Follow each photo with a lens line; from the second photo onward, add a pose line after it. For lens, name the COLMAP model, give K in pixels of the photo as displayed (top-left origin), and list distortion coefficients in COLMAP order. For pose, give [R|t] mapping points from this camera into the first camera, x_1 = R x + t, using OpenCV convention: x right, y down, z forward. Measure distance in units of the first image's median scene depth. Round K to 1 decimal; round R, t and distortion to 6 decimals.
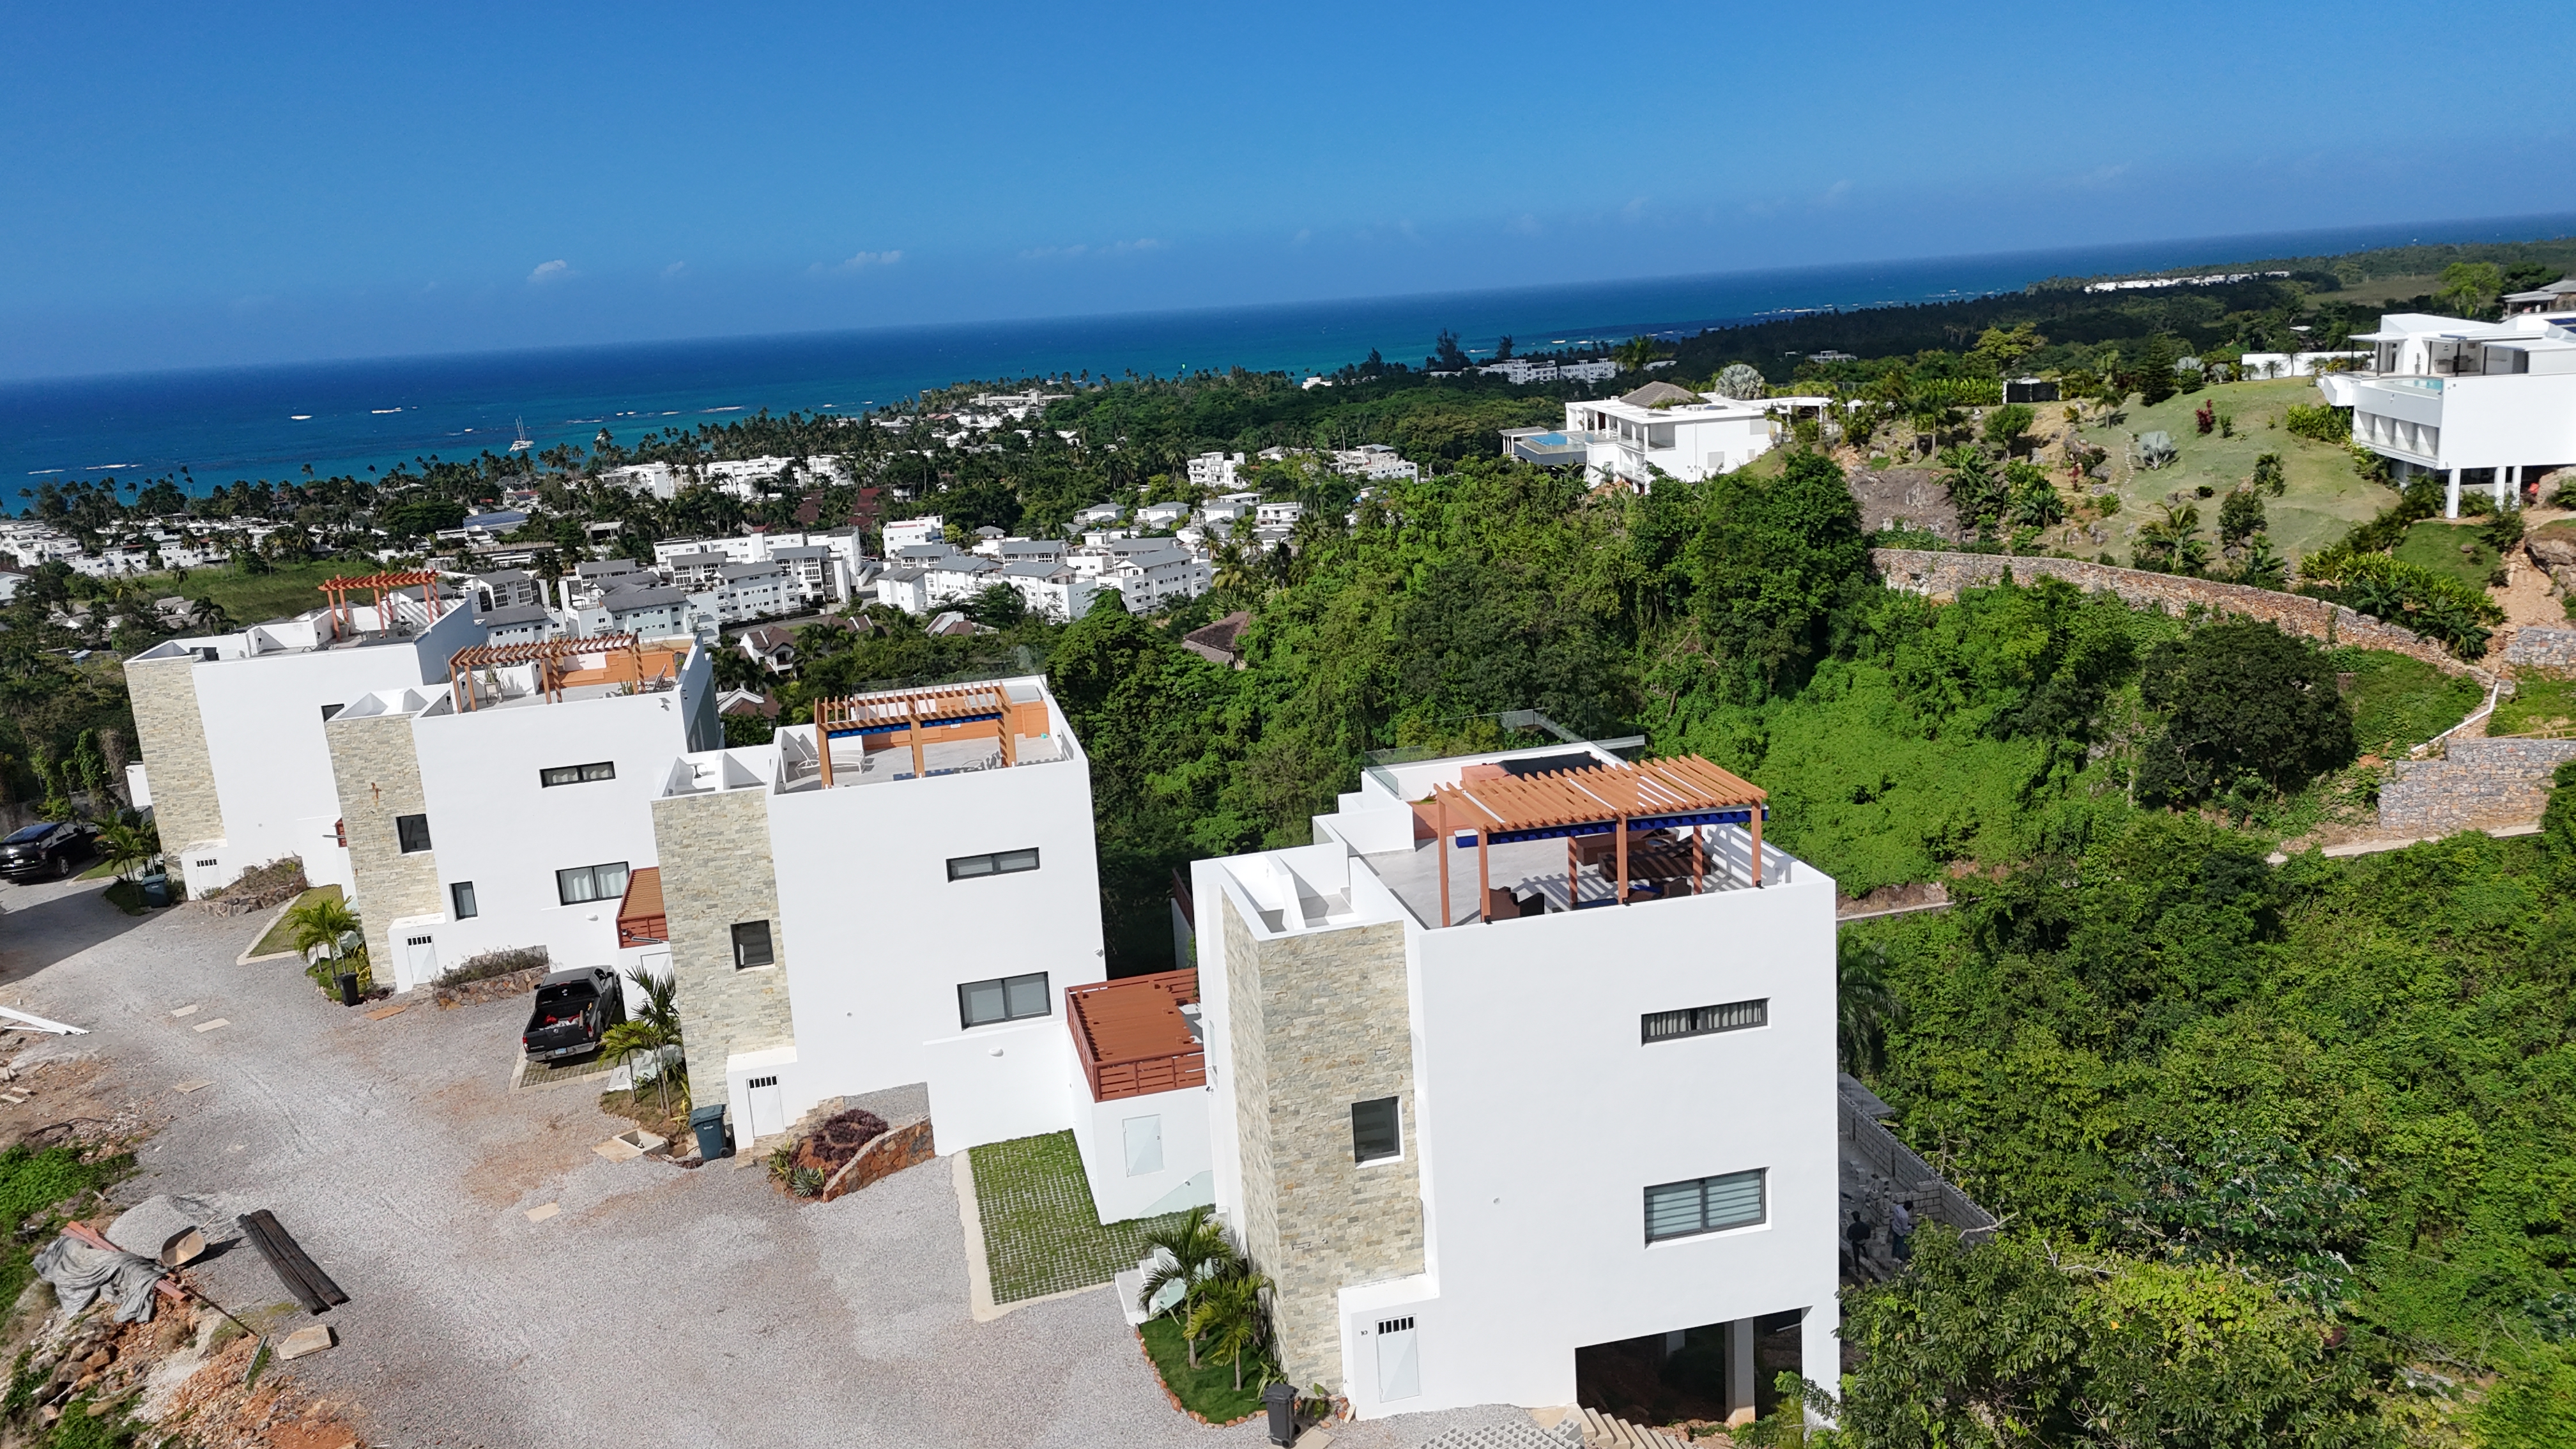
lens RADIAL K [[1887.0, 0, 1289.7], [0, 1887.0, 720.1], [0, 0, 1]] dist [0.094107, -0.102372]
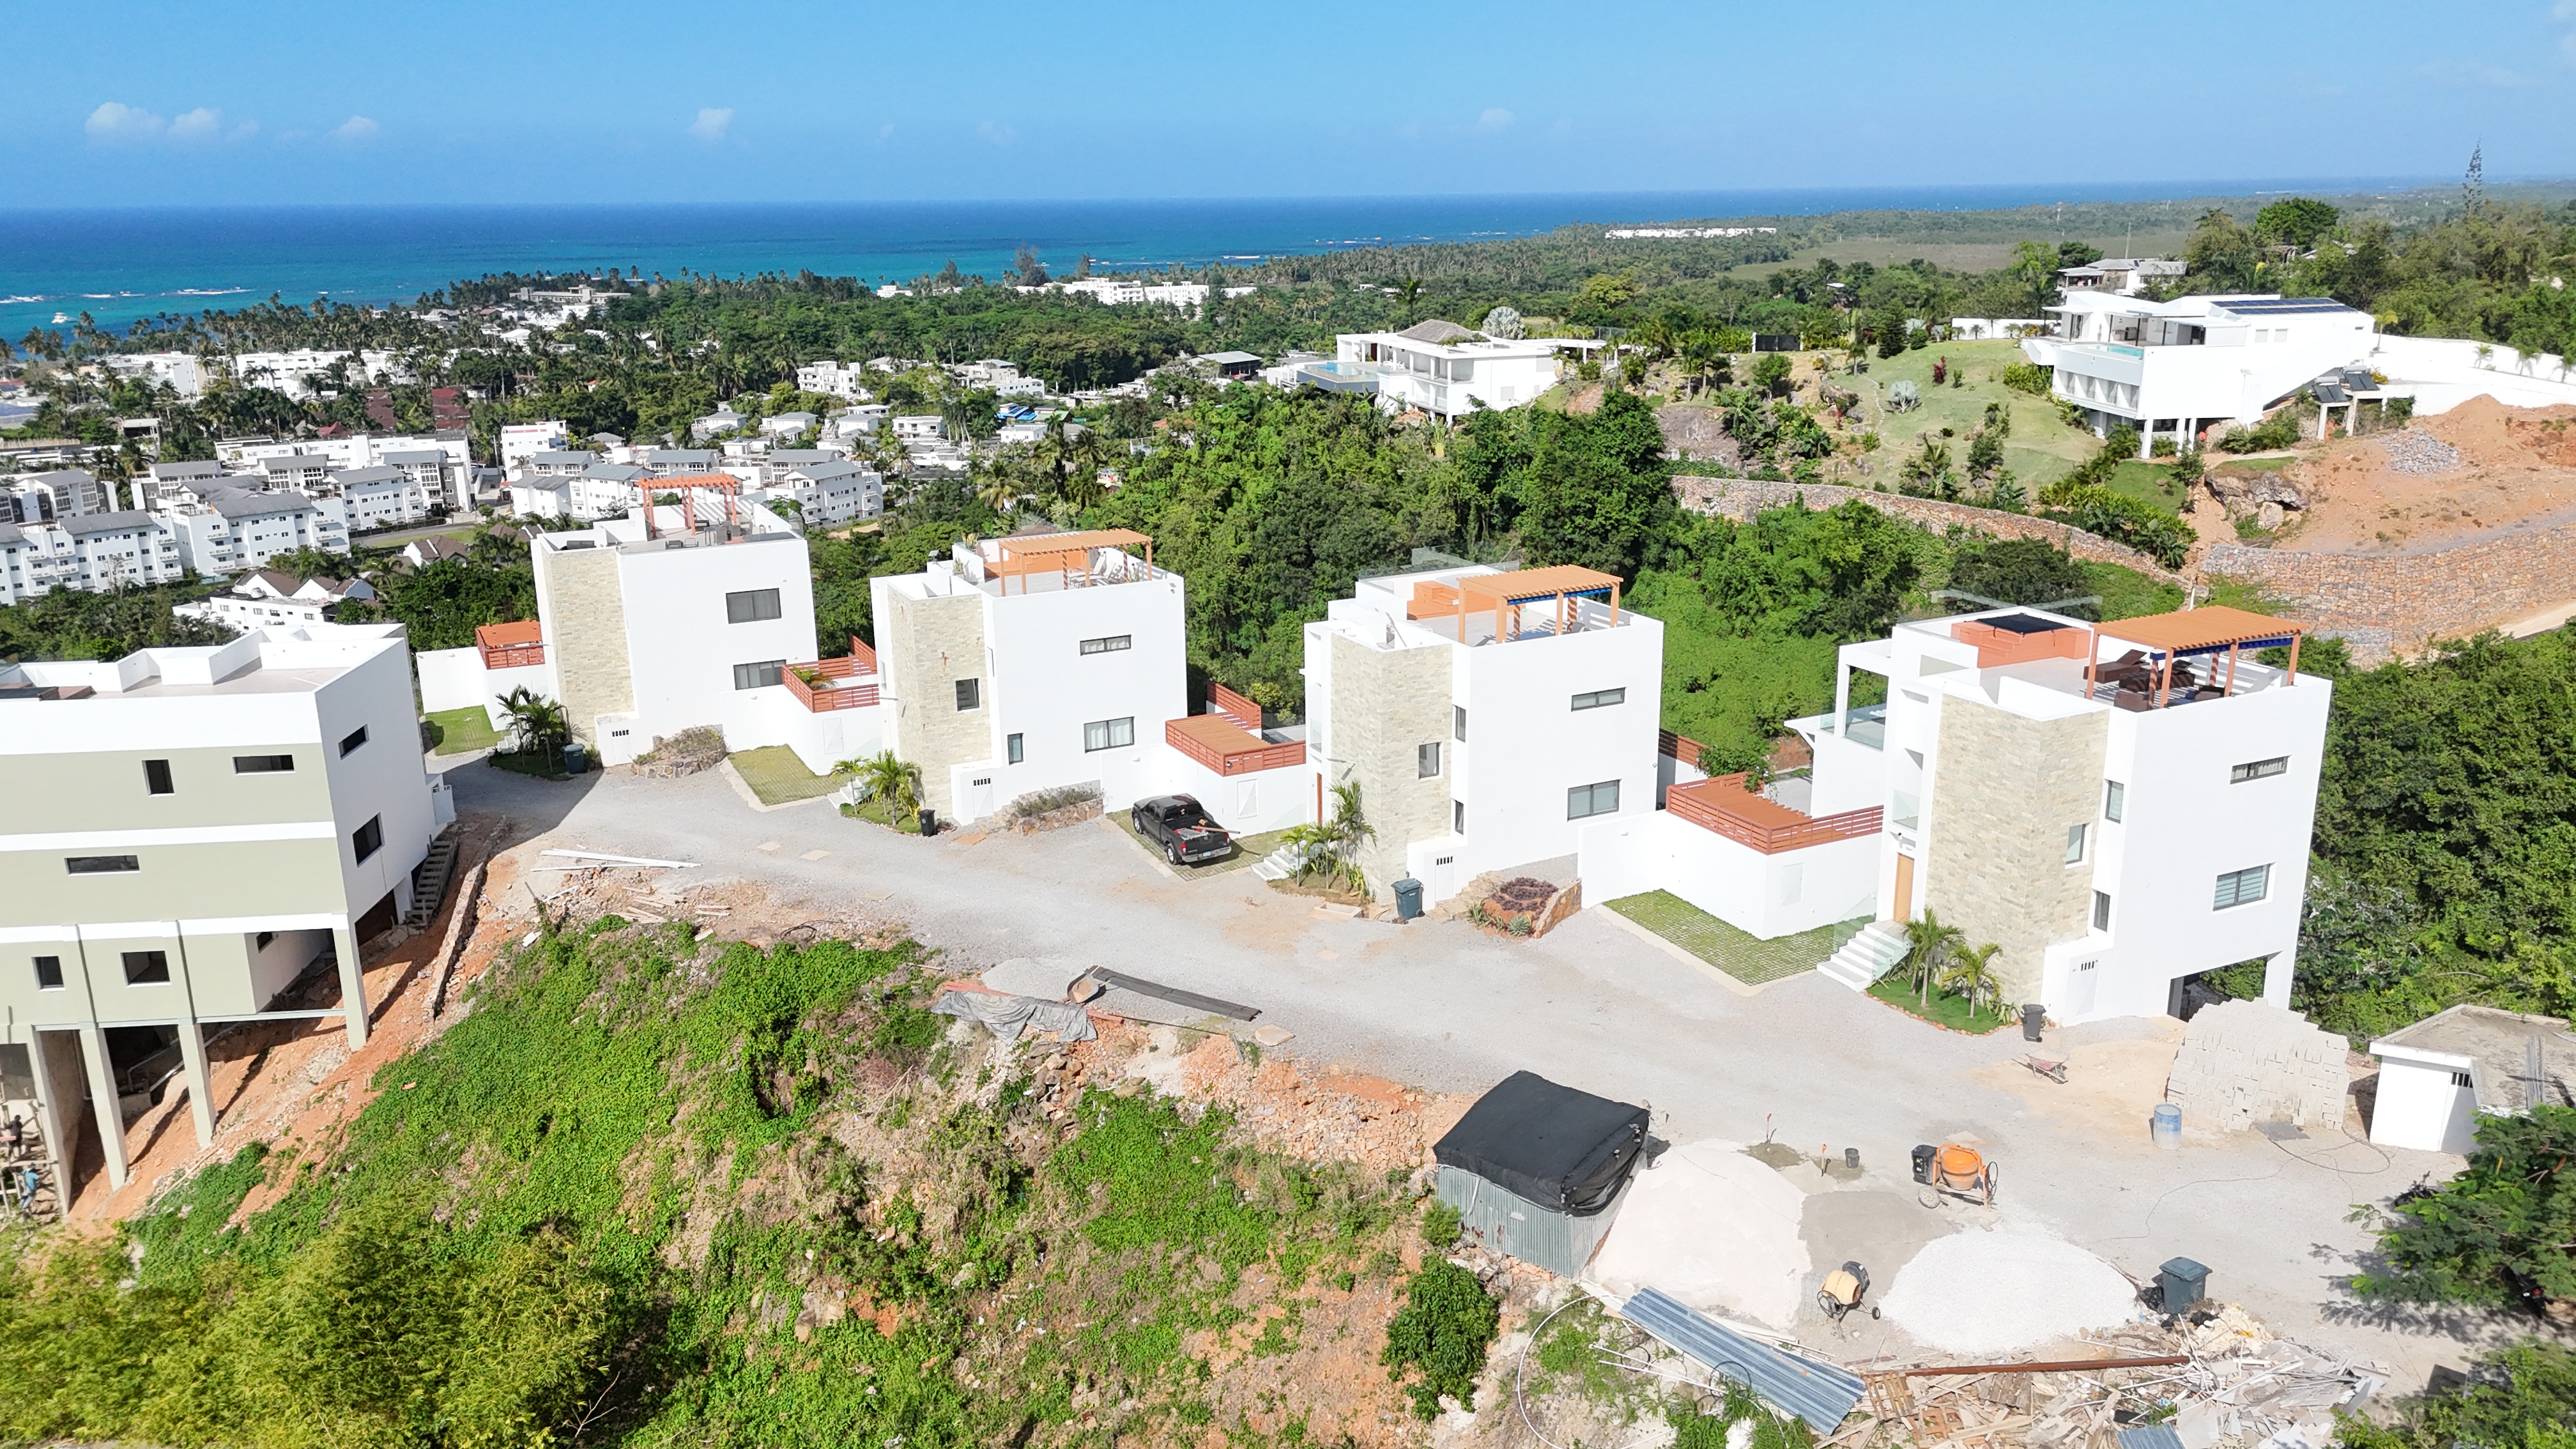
lens RADIAL K [[1896.1, 0, 1289.9], [0, 1896.1, 721.9], [0, 0, 1]] dist [0.084393, -0.093107]
pose [[0.970980, -0.014018, 0.238751, -0.229205], [0.003899, 0.999076, 0.042801, 0.010928], [-0.239131, -0.040628, 0.970137, -0.089352]]
